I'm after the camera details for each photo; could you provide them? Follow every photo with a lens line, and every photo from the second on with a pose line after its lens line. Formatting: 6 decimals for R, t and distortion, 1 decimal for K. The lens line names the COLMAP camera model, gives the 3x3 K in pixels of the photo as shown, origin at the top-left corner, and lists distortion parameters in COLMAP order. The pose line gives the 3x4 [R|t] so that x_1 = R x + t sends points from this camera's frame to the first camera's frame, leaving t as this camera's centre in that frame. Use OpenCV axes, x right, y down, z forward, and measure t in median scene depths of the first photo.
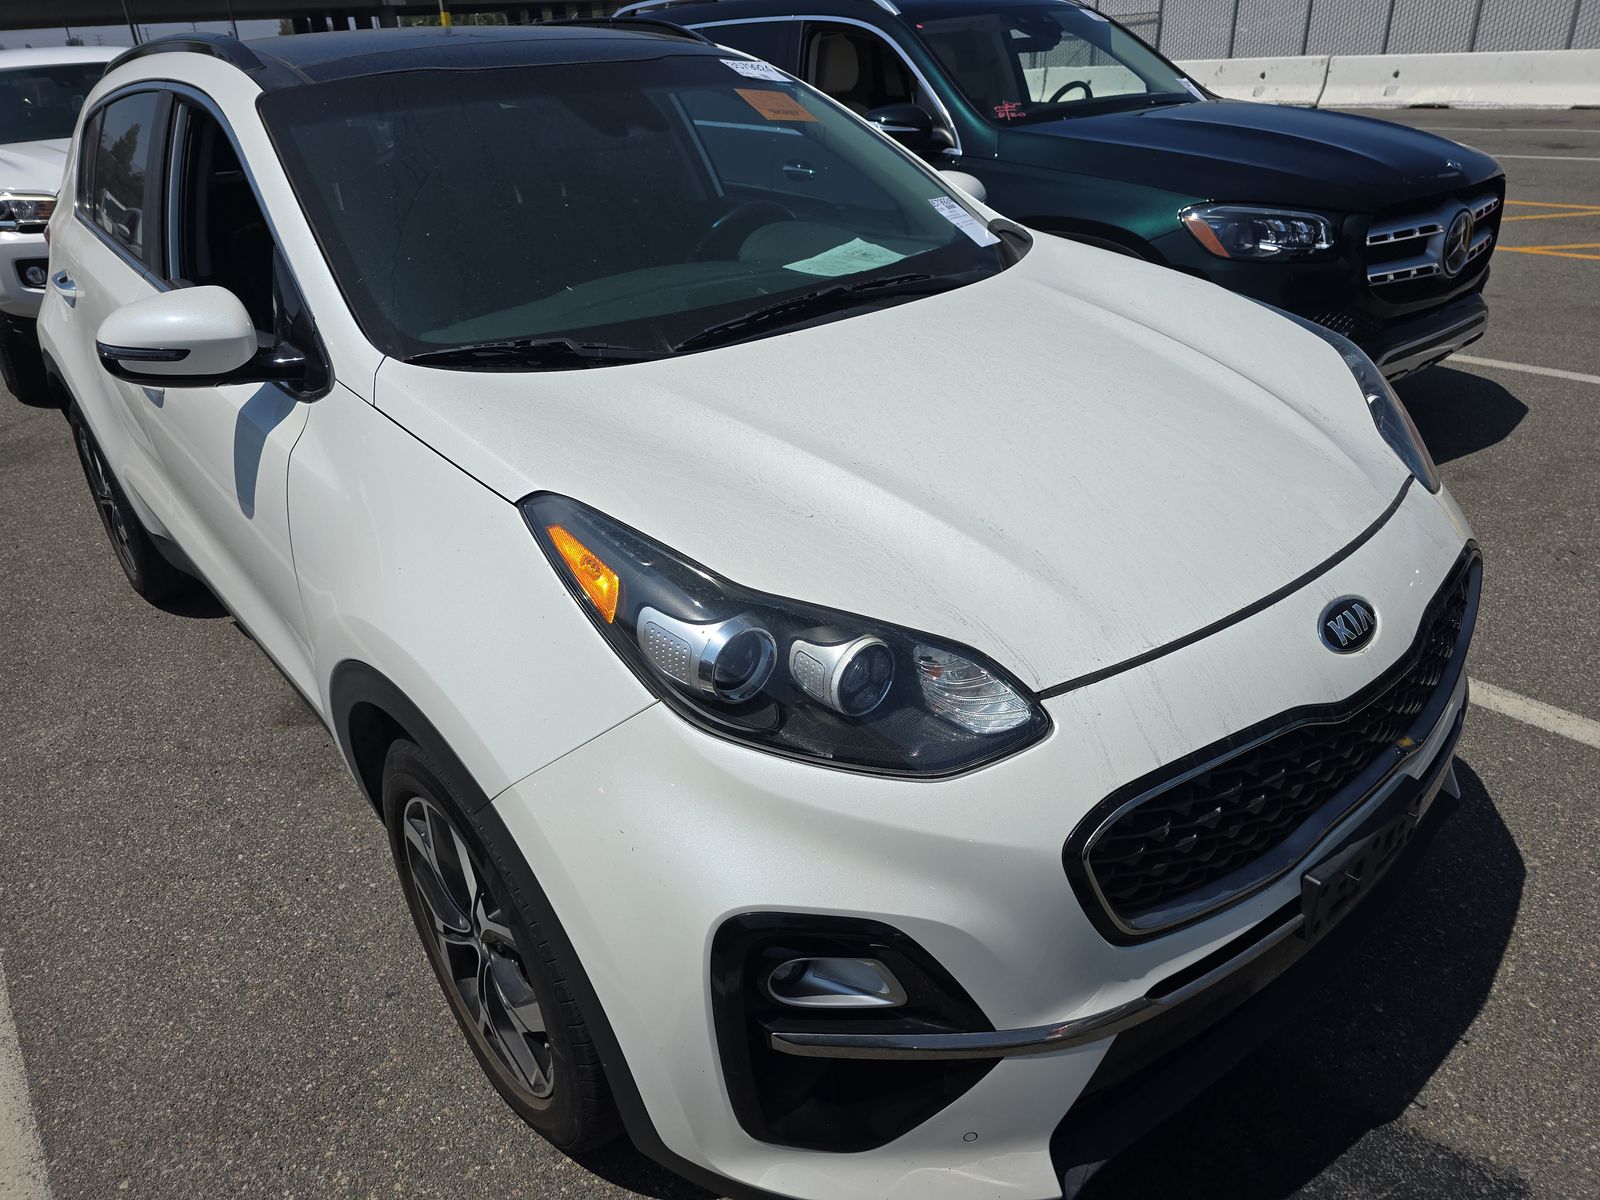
lens RADIAL K [[1101.0, 0, 800.0], [0, 1101.0, 600.0], [0, 0, 1]] dist [0.057144, -0.051777]
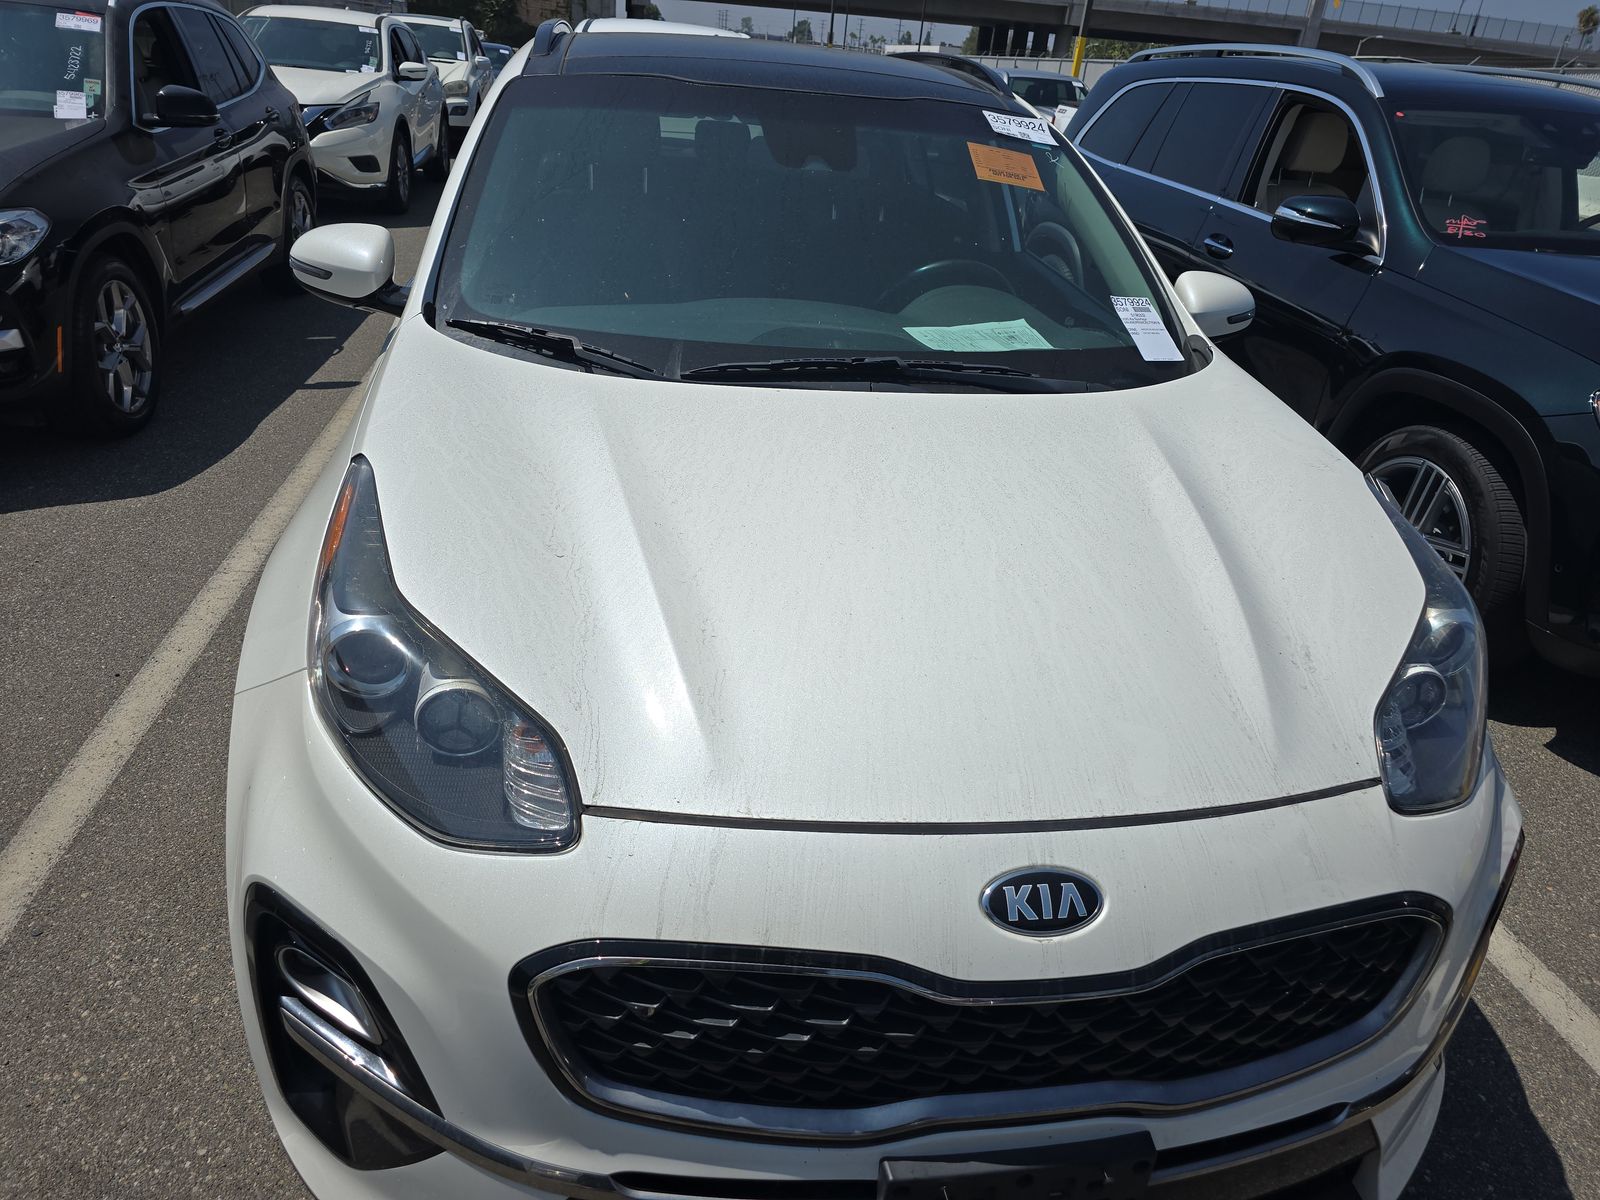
lens RADIAL K [[1101.0, 0, 800.0], [0, 1101.0, 600.0], [0, 0, 1]] dist [0.057144, -0.051777]
pose [[0.847686, 0.333432, -0.412614, 0.461882], [-0.341214, 0.938244, 0.057193, -0.128002], [0.406203, 0.092308, 0.909108, 0.145152]]
